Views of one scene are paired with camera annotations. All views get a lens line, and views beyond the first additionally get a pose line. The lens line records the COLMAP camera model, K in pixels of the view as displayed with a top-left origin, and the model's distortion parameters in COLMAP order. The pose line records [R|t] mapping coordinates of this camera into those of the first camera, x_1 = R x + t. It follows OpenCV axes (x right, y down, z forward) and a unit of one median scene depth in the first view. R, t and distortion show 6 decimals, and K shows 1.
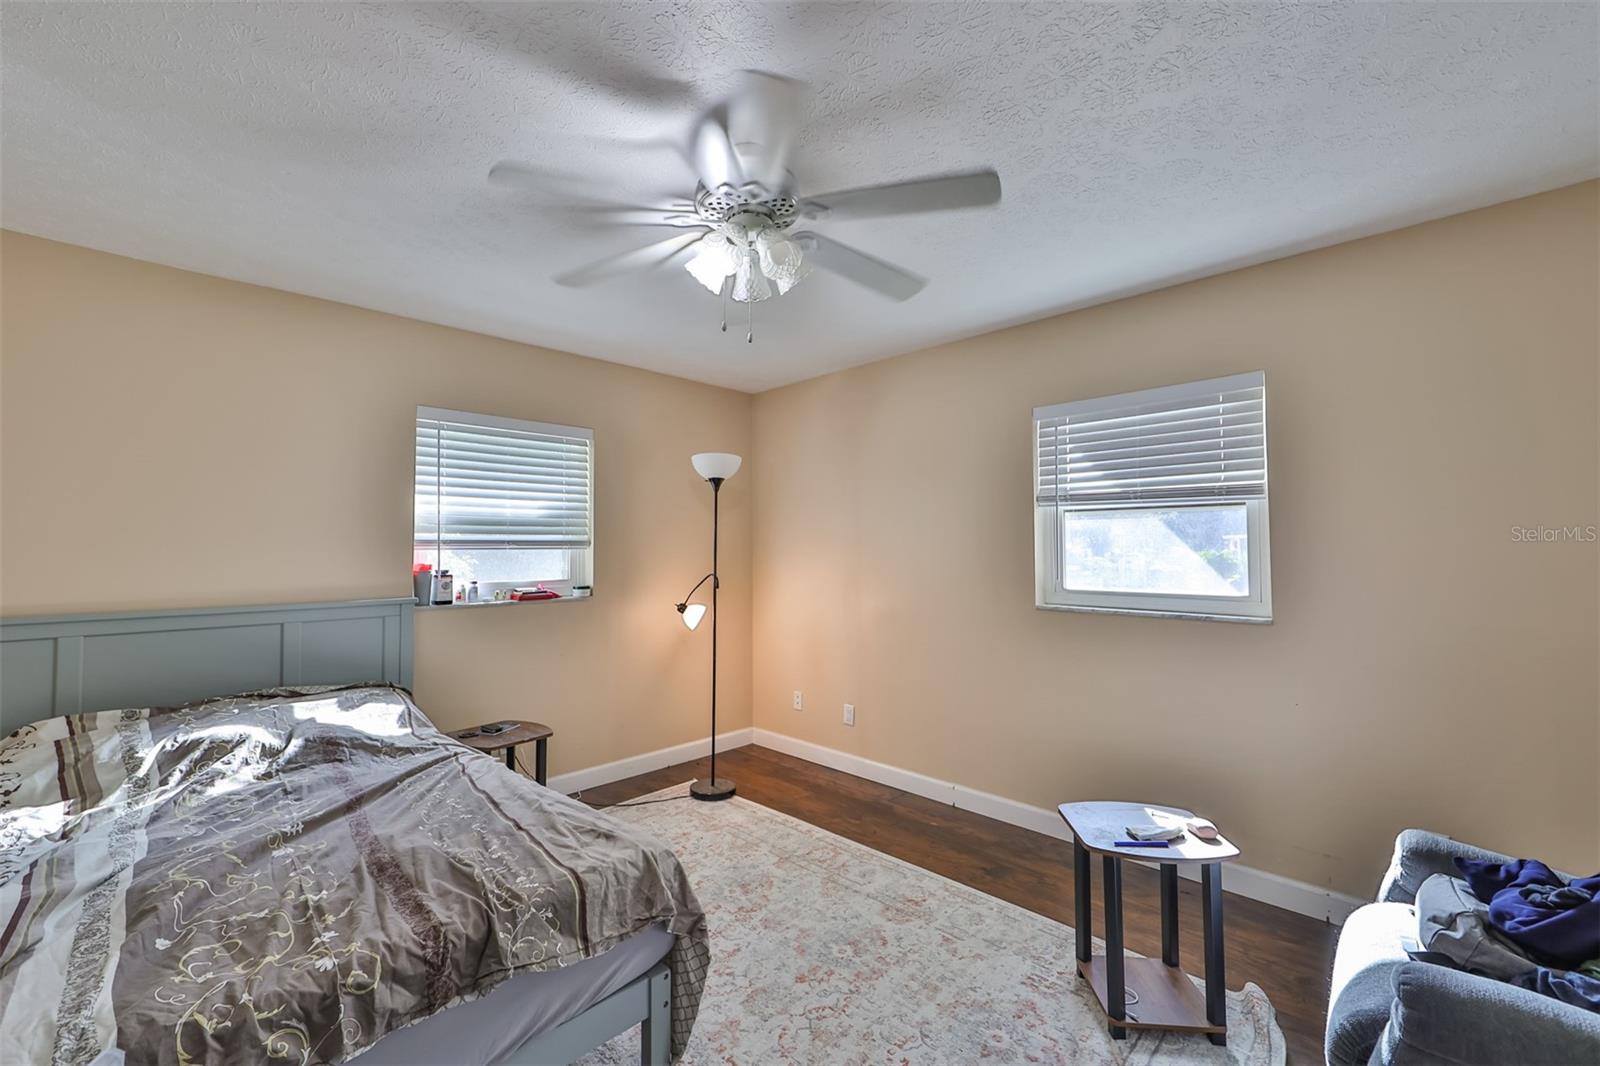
lens RADIAL K [[667.5, 0, 798.1], [0, 667.5, 525.1], [0, 0, 1]] dist [0.000495, 0.000092]
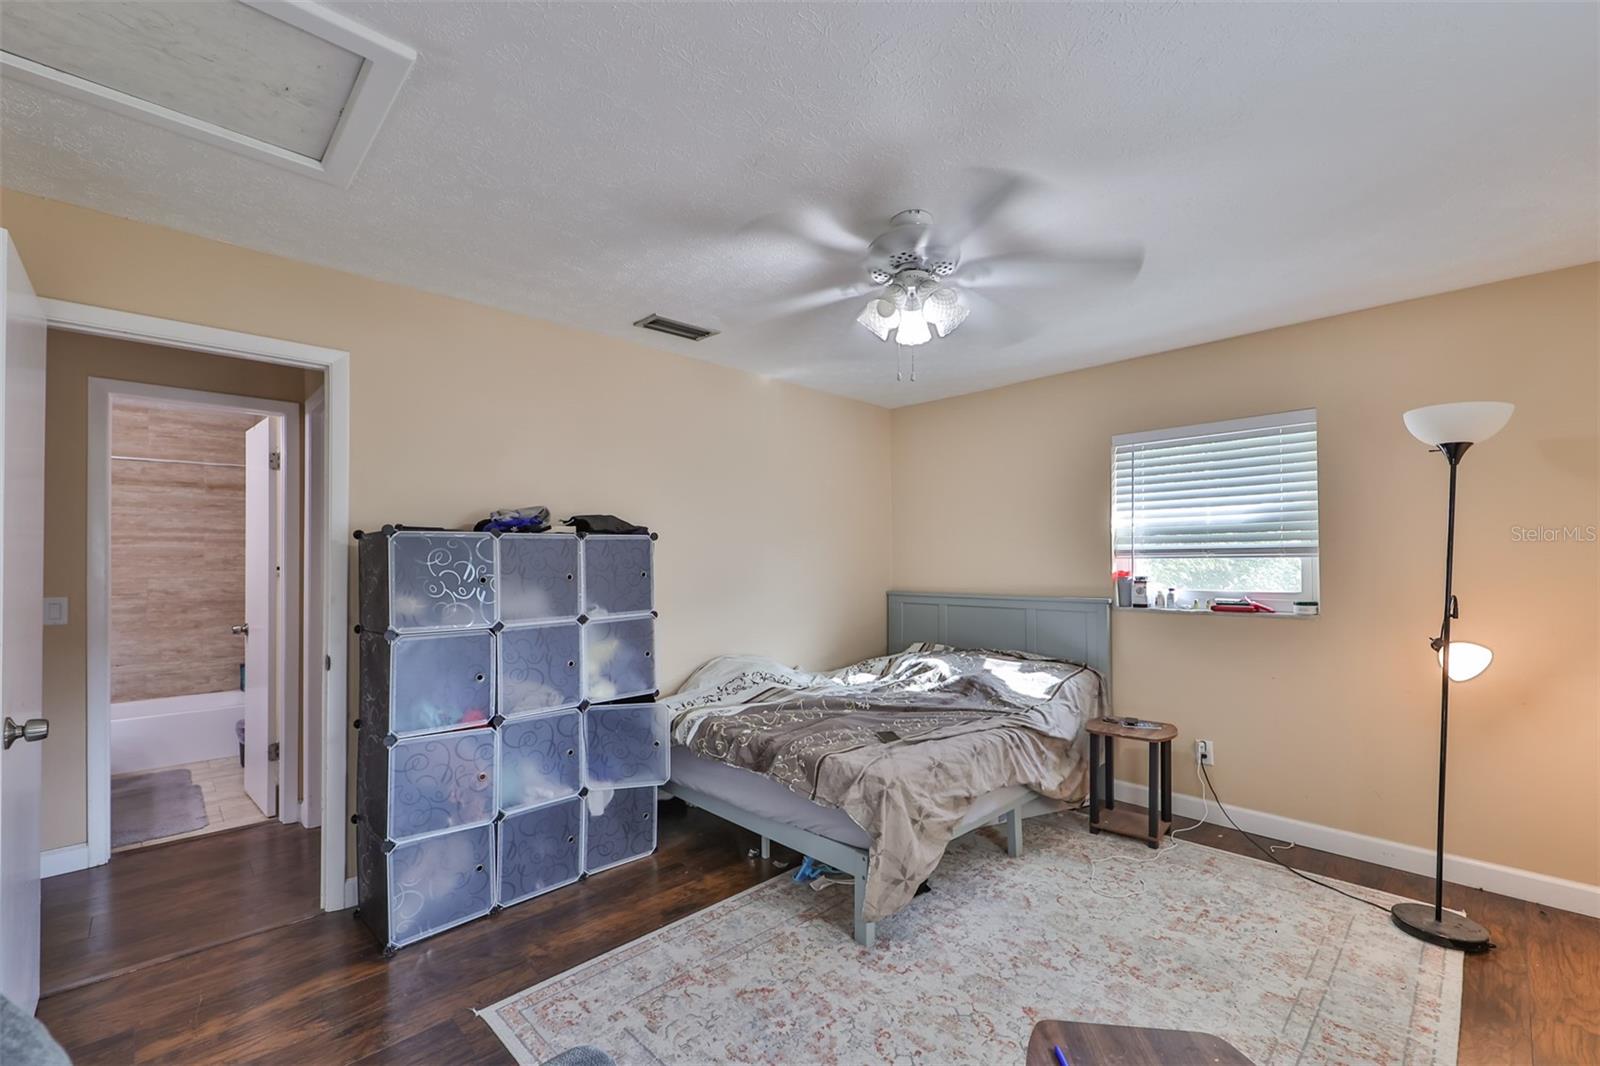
lens RADIAL K [[680.8, 0, 799.5], [0, 680.8, 557.1], [0, 0, 1]] dist [0.014860, 0.000191]
pose [[-0.025422, -0.004687, -0.999666, 0.634776], [0.040369, 0.999168, -0.005712, 0.018199], [0.998861, -0.040501, -0.025212, 0.464756]]
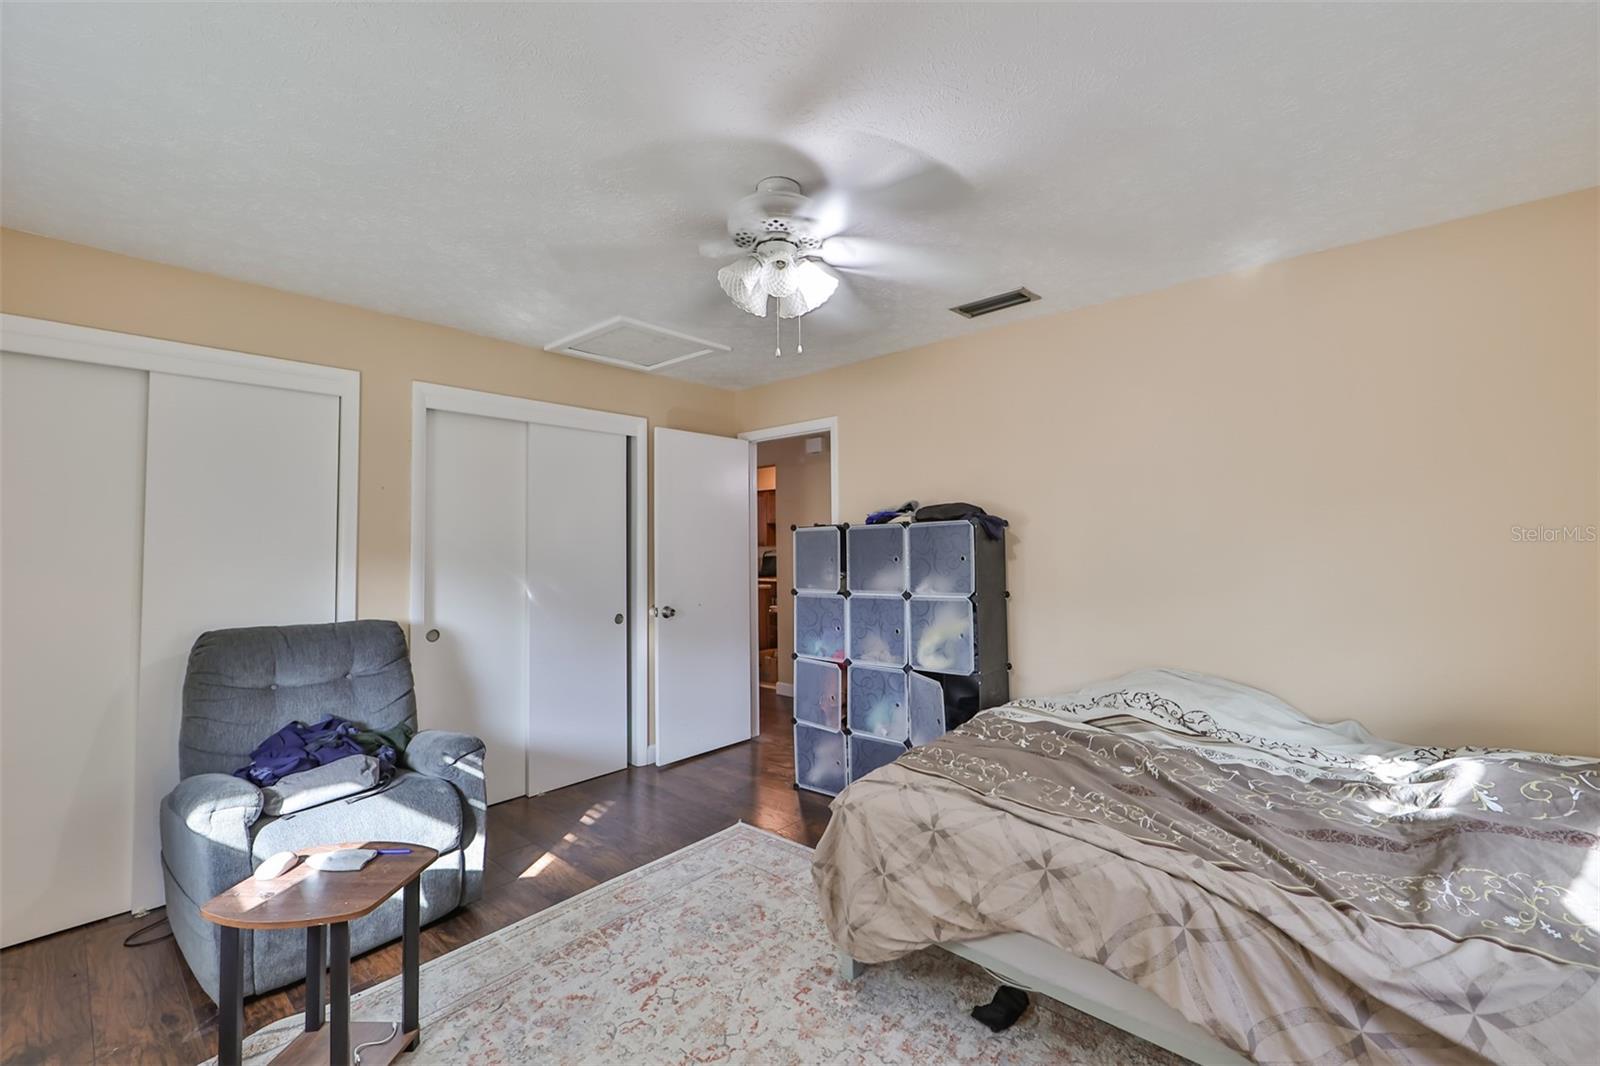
lens RADIAL K [[667.5, 0, 798.1], [0, 667.5, 525.1], [0, 0, 1]] dist [0.000495, 0.000092]
pose [[-0.998996, 0.008374, -0.044003, -0.029249], [0.011536, 0.997330, -0.072106, 0.046523], [0.043282, -0.072542, -0.996426, 1.169292]]
